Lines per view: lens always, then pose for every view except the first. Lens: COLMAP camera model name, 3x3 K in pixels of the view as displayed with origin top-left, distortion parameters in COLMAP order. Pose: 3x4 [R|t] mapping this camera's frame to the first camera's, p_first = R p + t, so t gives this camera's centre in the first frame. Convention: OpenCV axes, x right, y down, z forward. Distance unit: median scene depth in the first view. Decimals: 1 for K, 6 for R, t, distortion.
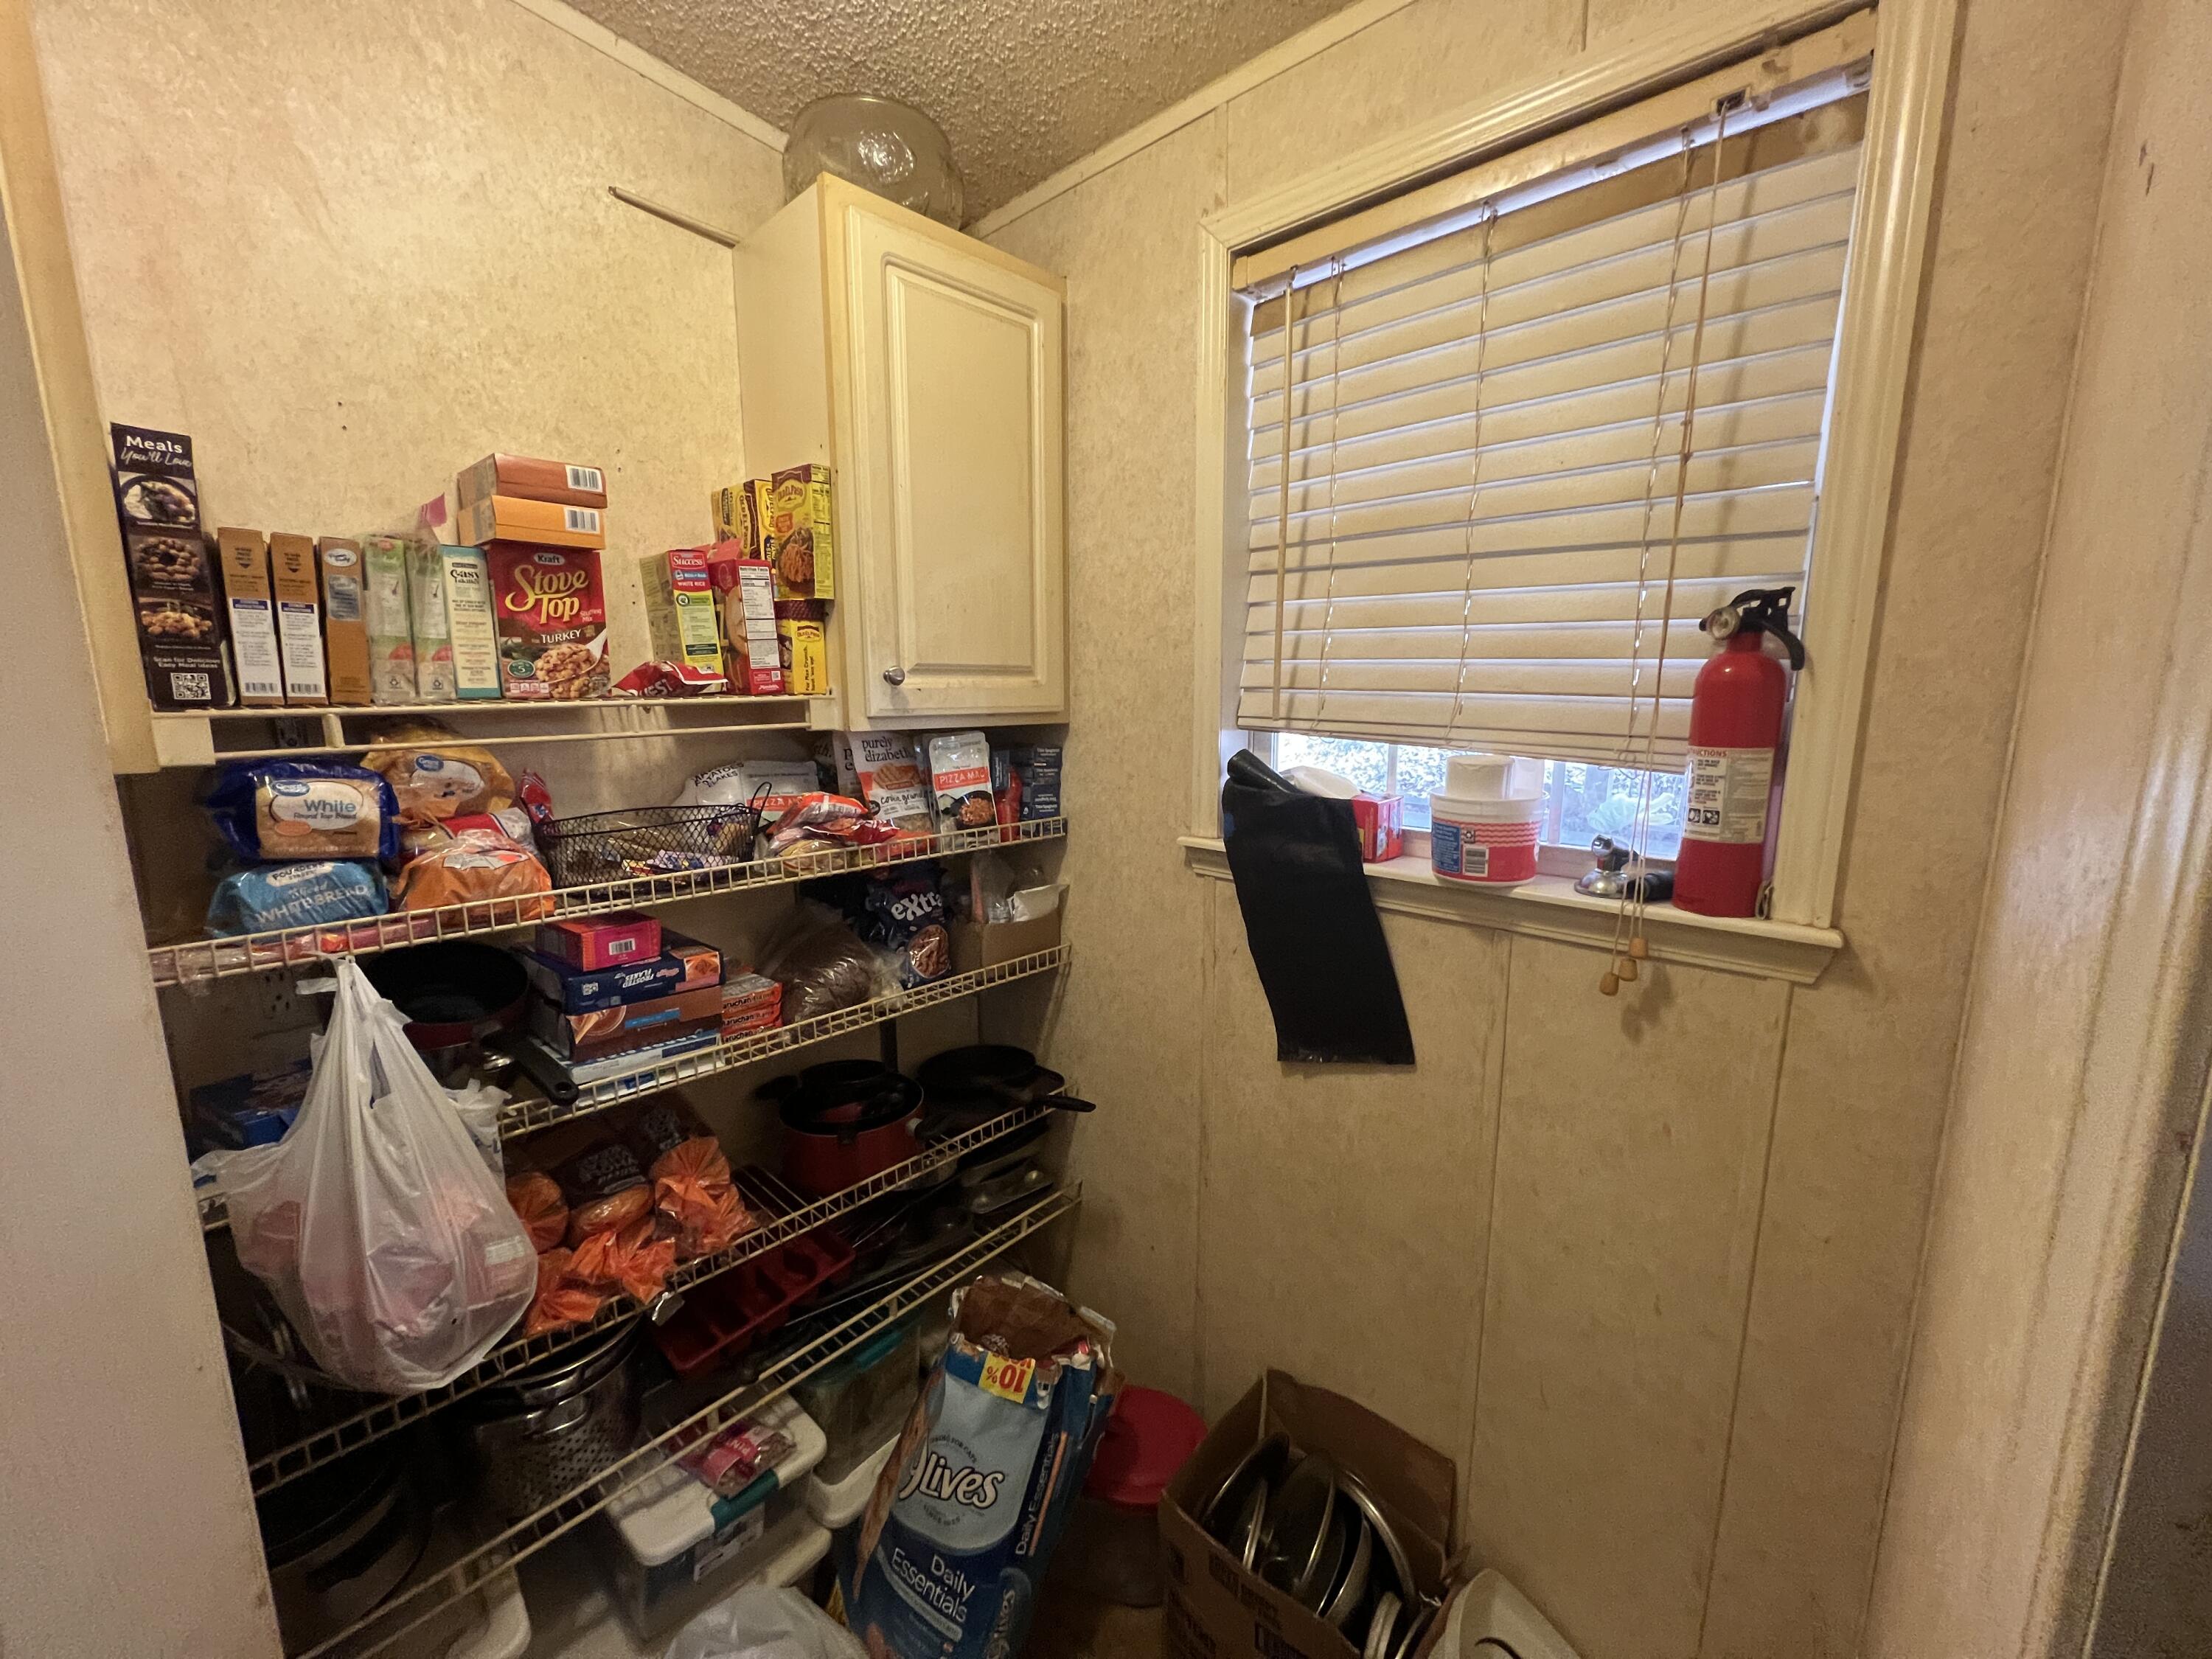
lens RADIAL K [[884.3, 0, 1095.9], [0, 884.3, 833.1], [0, 0, 1]] dist [-0.001665, 0.000193]
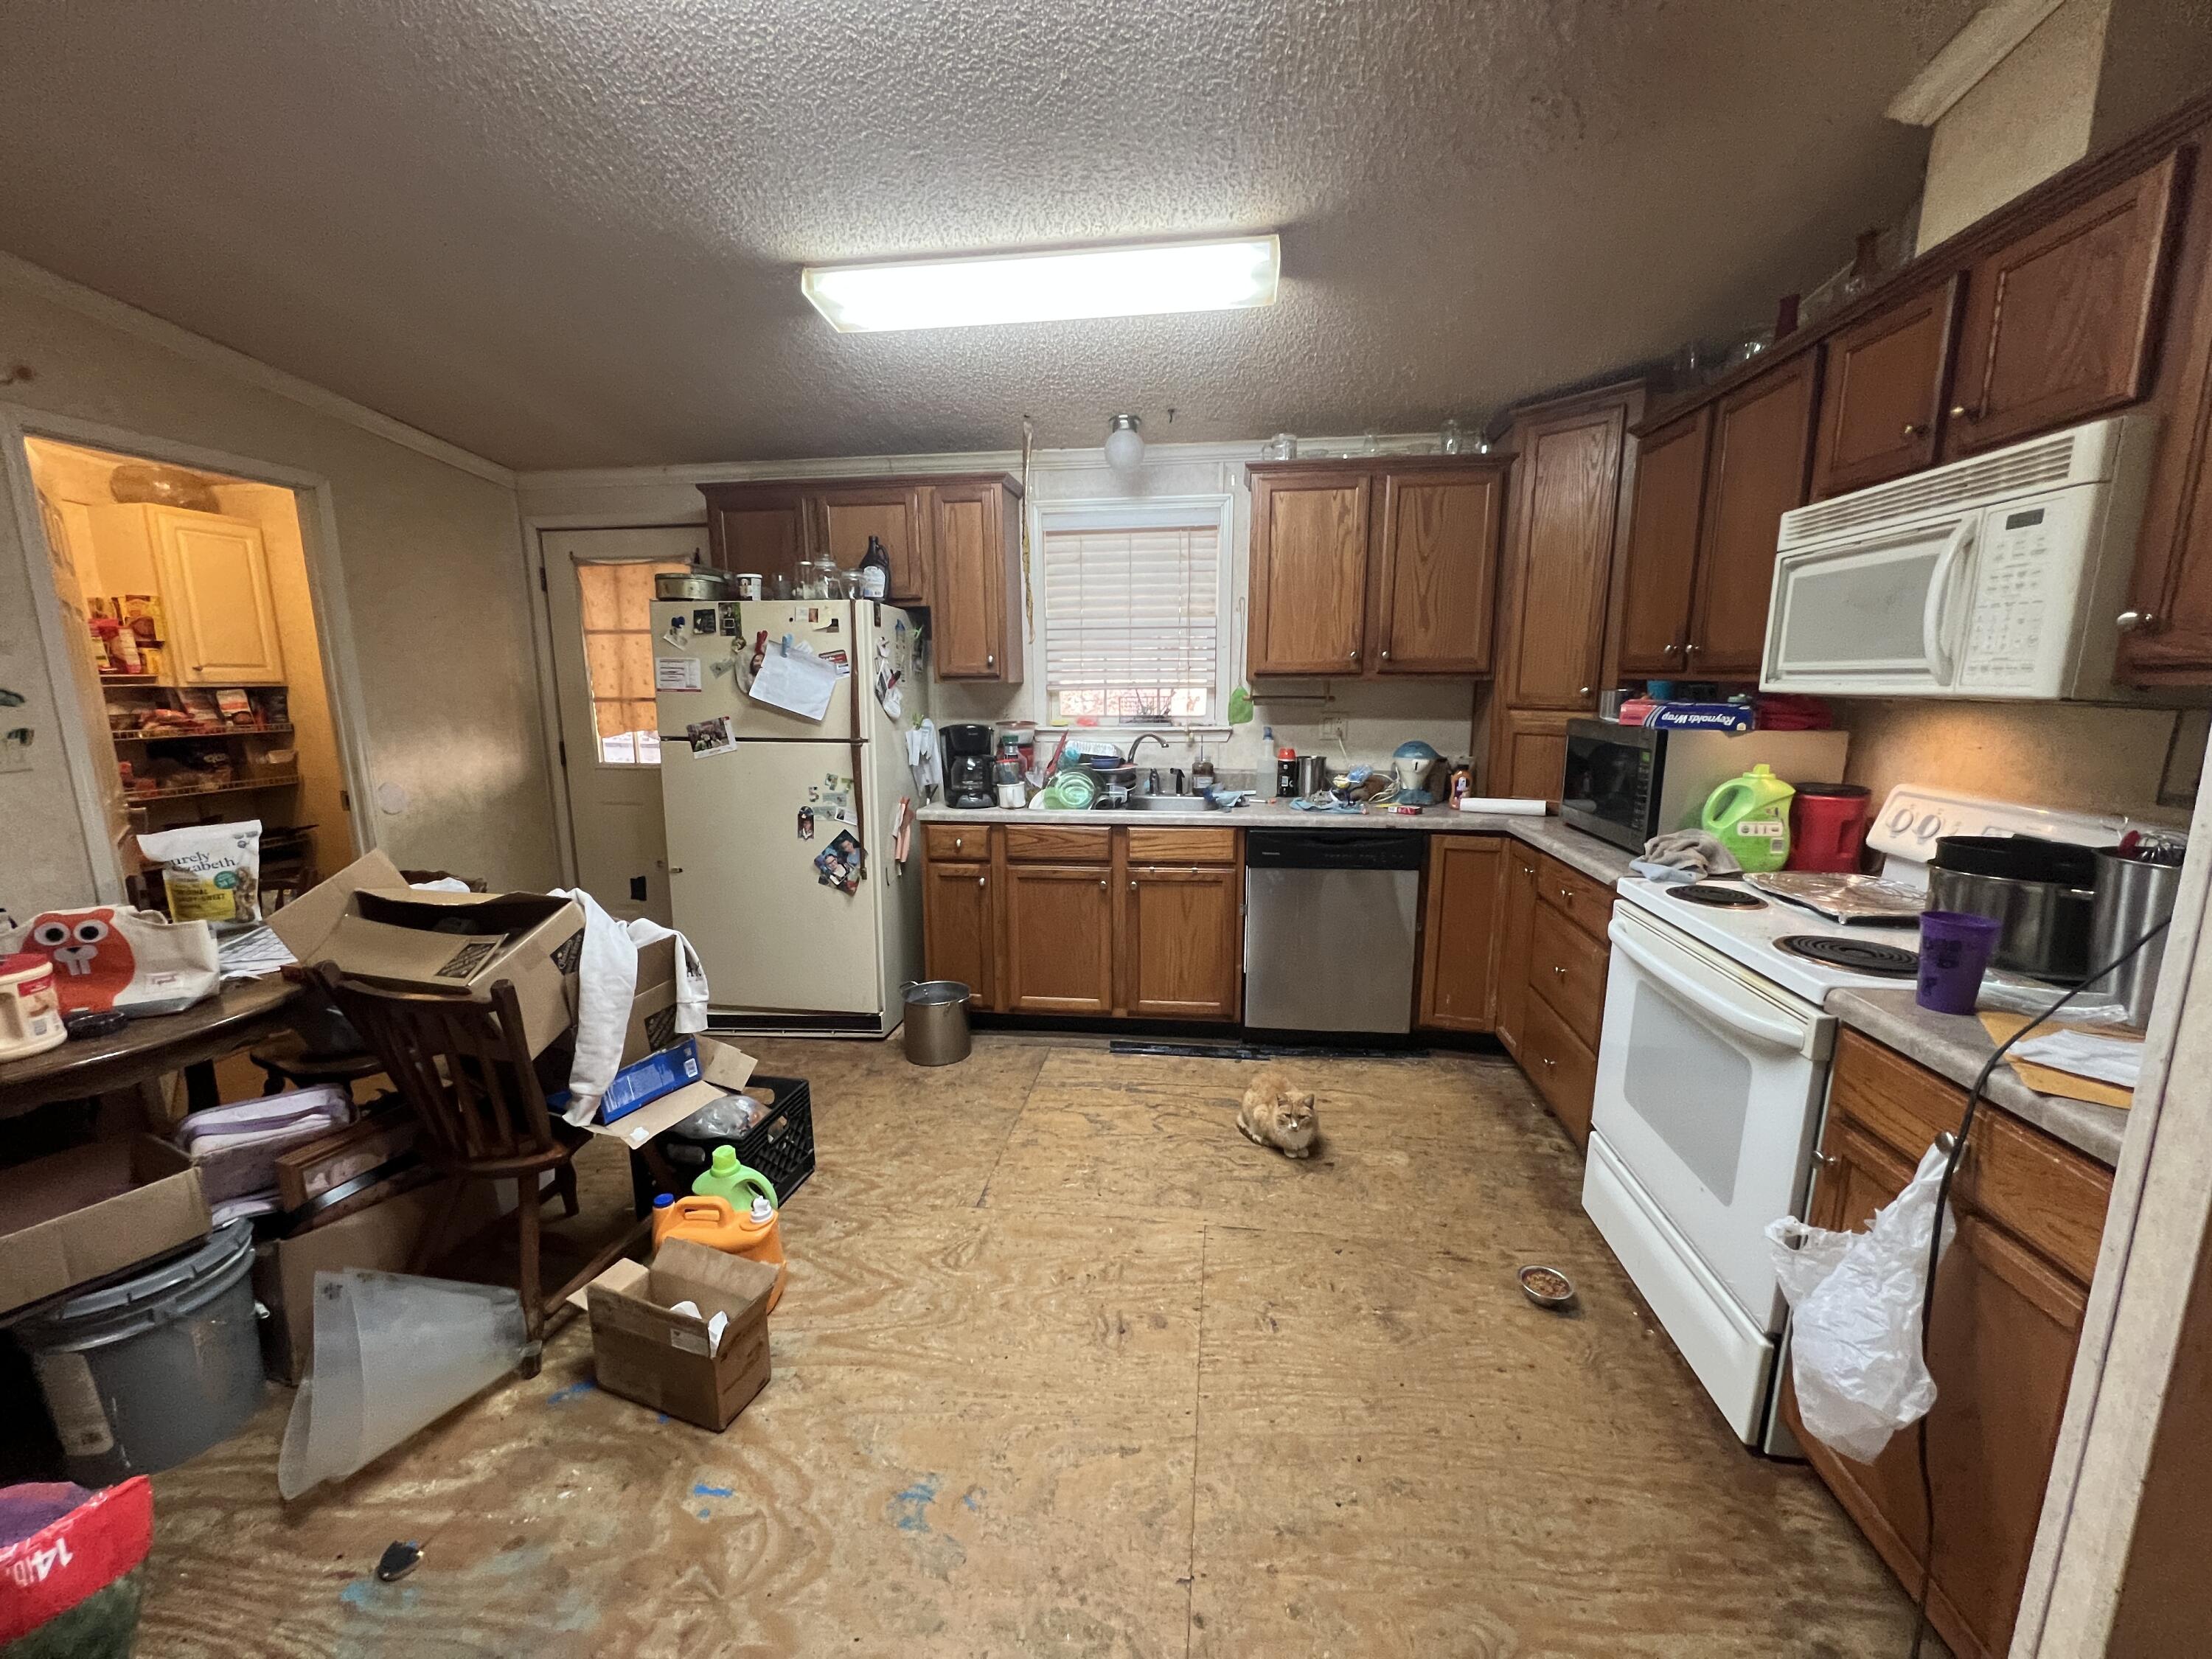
lens RADIAL K [[884.3, 0, 1107.7], [0, 884.3, 835.4], [0, 0, 1]] dist [-0.001665, 0.000193]
pose [[0.800157, -0.104510, 0.590615, 0.369970], [0.097658, 0.994263, 0.043632, 0.504147], [-0.591787, 0.022766, 0.805773, -2.913714]]
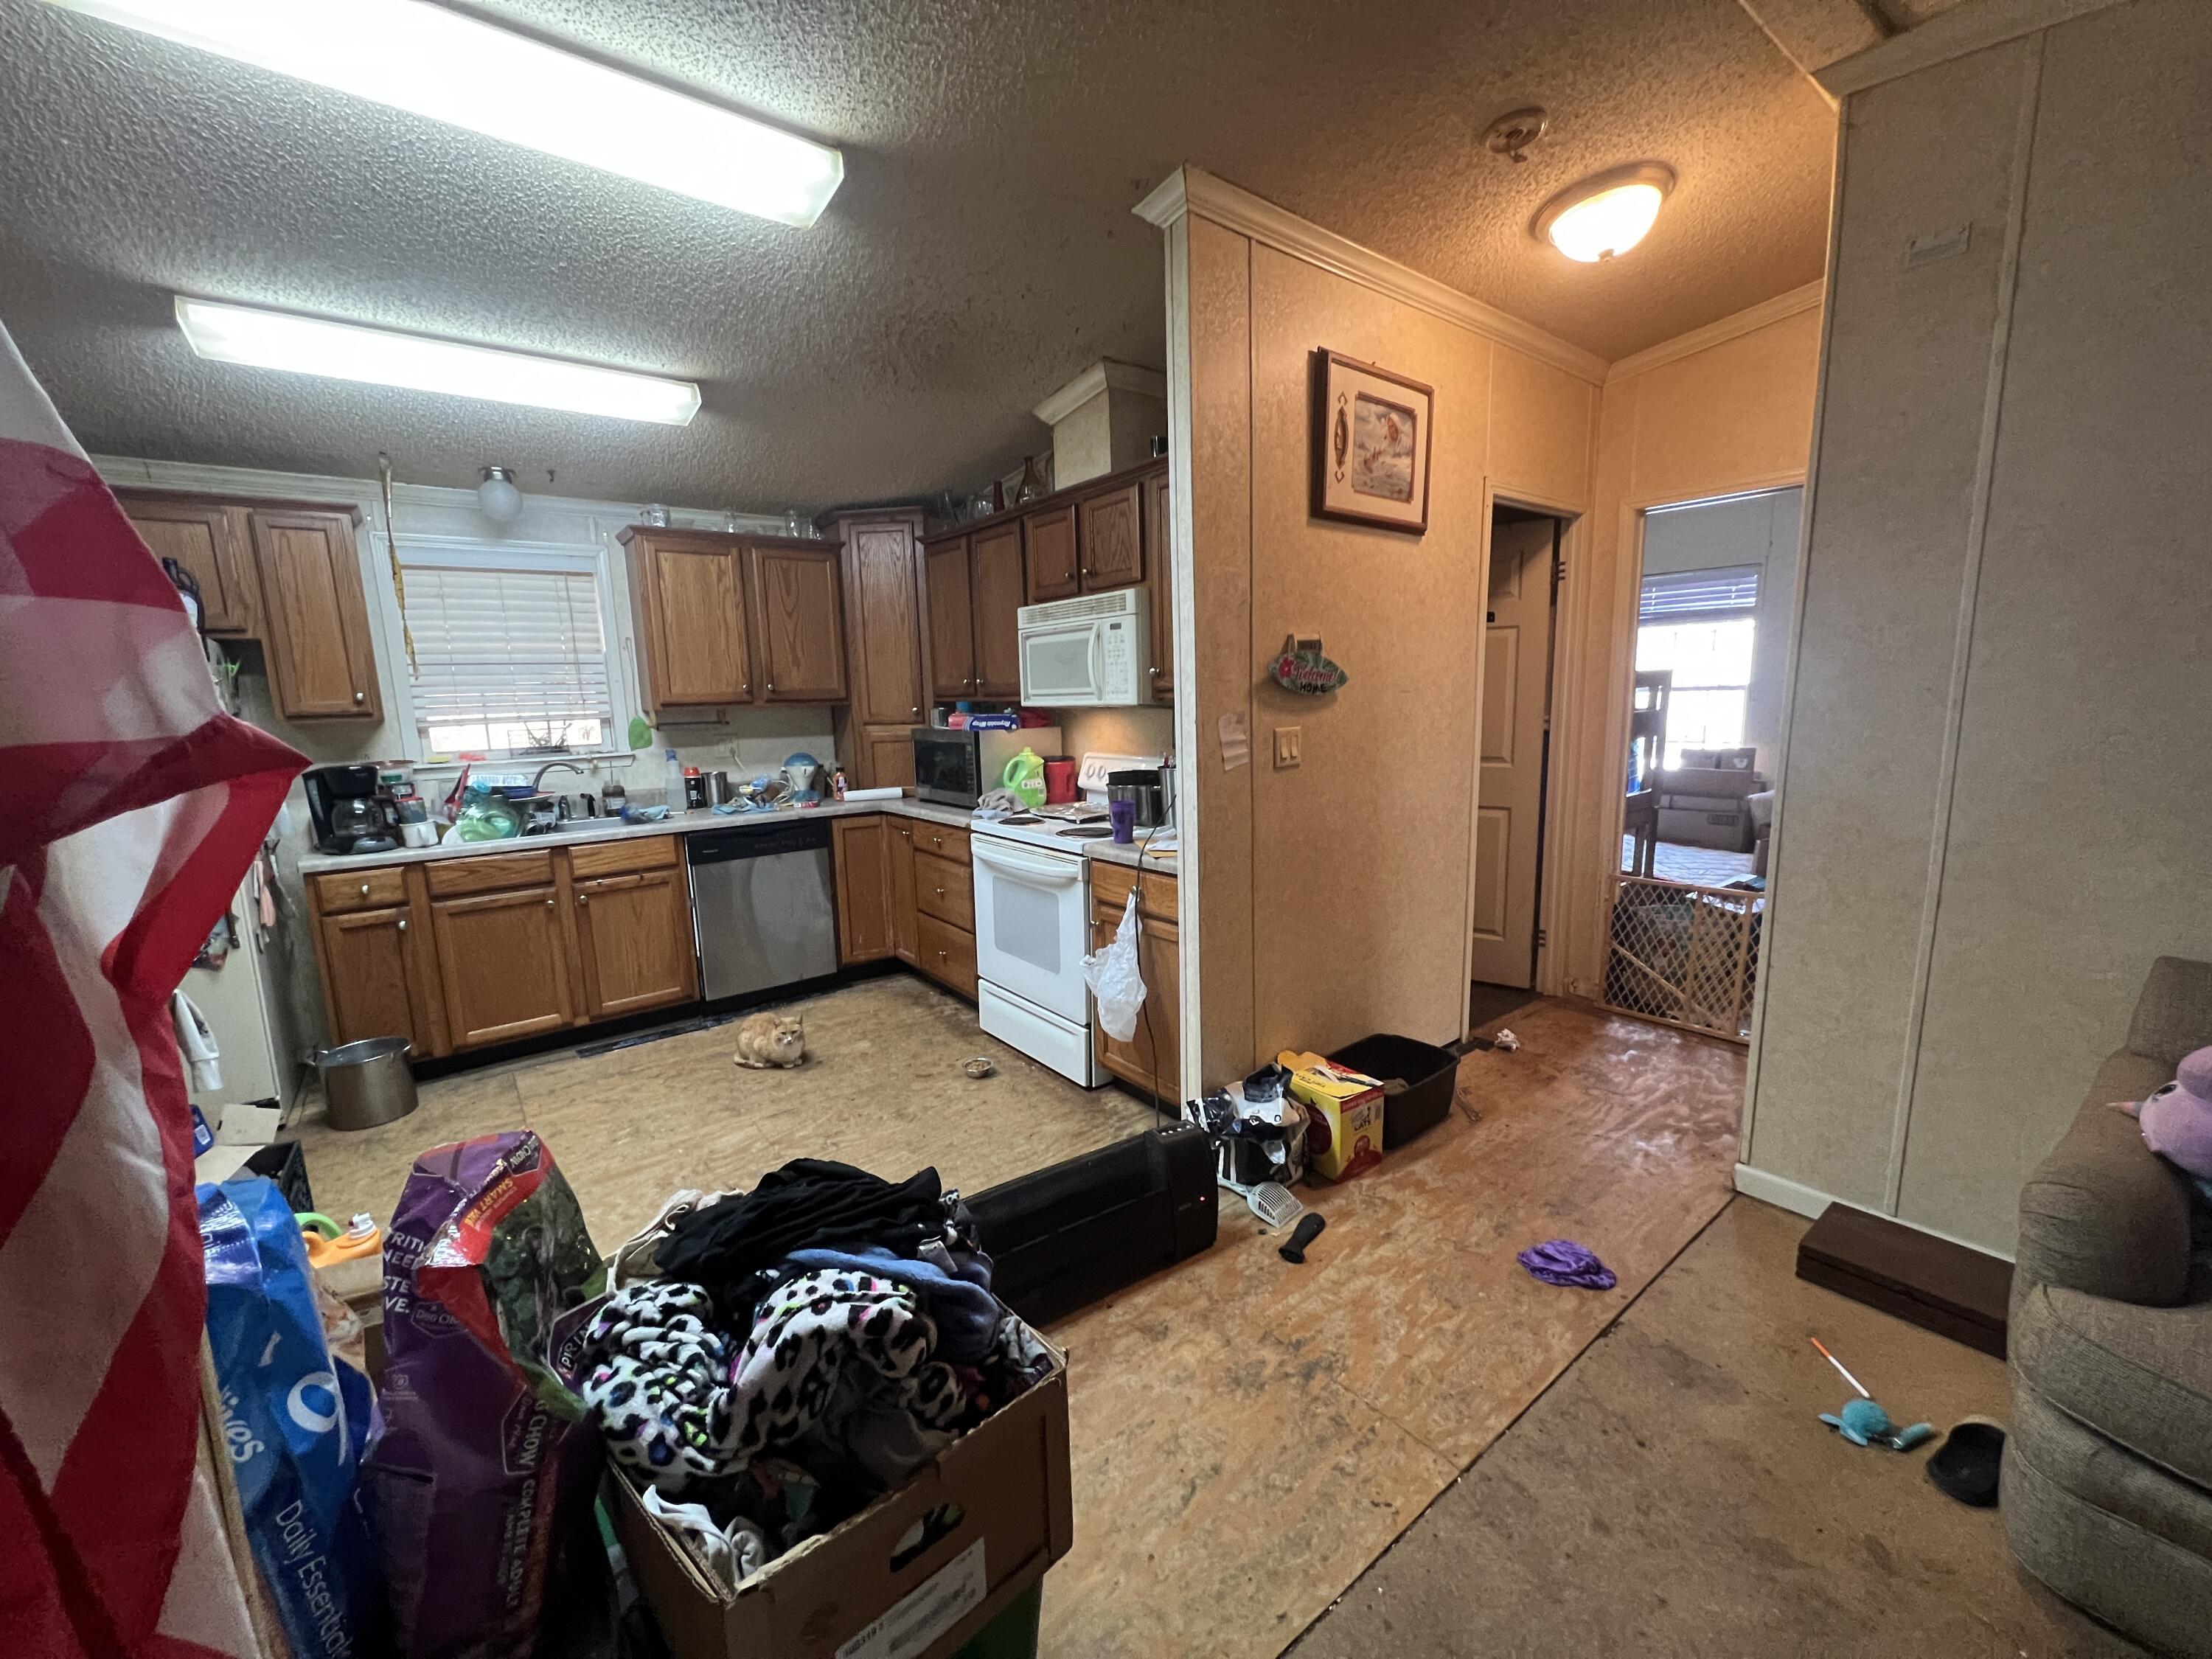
lens RADIAL K [[884.3, 0, 1112.3], [0, 884.3, 837.3], [0, 0, 1]] dist [-0.001665, 0.000193]
pose [[0.134440, -0.160077, 0.977906, -0.434646], [0.187181, 0.973202, 0.133574, 0.514309], [-0.973082, 0.165088, 0.160801, -2.994276]]
